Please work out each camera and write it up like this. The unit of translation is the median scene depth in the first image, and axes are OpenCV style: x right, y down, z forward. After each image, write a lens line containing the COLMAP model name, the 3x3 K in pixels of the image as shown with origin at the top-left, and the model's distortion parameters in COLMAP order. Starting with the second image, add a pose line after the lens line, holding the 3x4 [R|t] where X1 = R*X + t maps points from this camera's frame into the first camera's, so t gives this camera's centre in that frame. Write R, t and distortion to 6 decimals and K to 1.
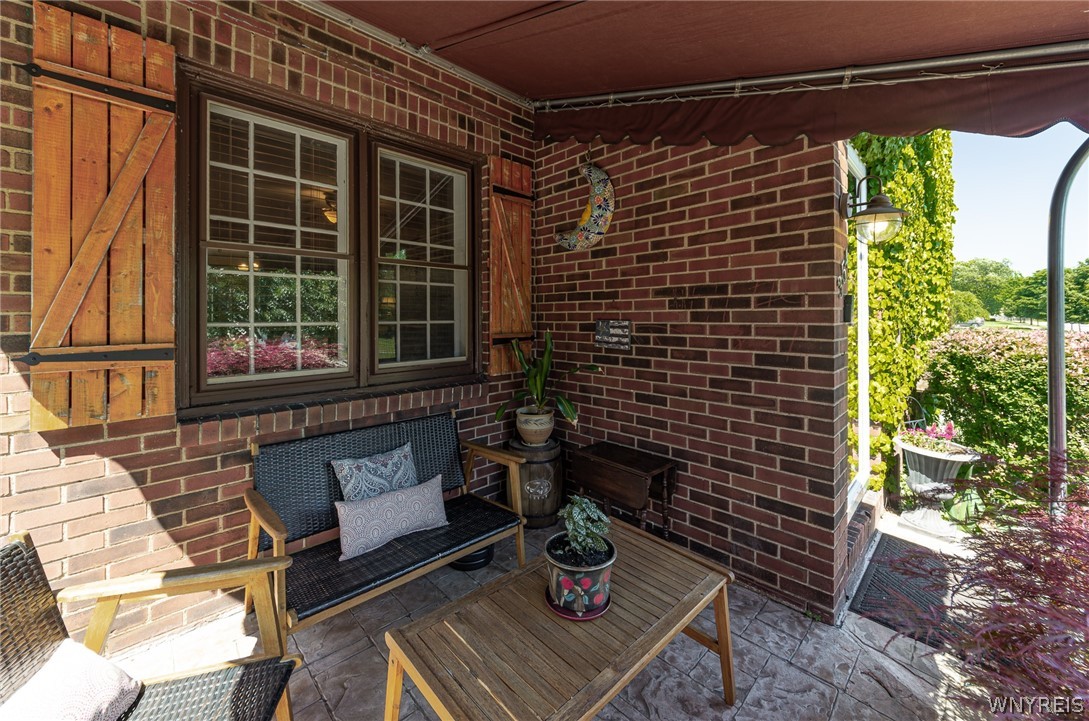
lens RADIAL K [[420.5, 0, 544.5], [0, 420.5, 360.5], [0, 0, 1]] dist [-0.001570, -0.000295]
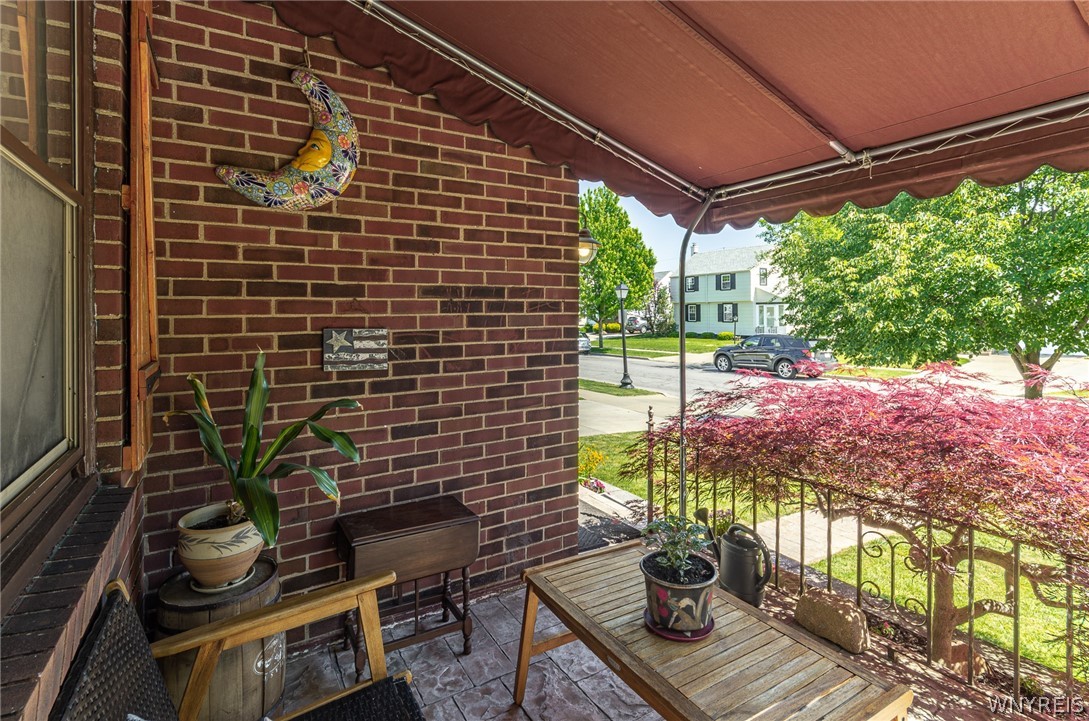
lens RADIAL K [[518.2, 0, 544.5], [0, 518.2, 360.5], [0, 0, 1]] dist [0.001372, 0.000085]
pose [[0.211557, -0.086294, 0.973549, -0.651982], [0.108748, 0.991988, 0.064297, -0.073784], [-0.971297, 0.092269, 0.219246, 0.601379]]
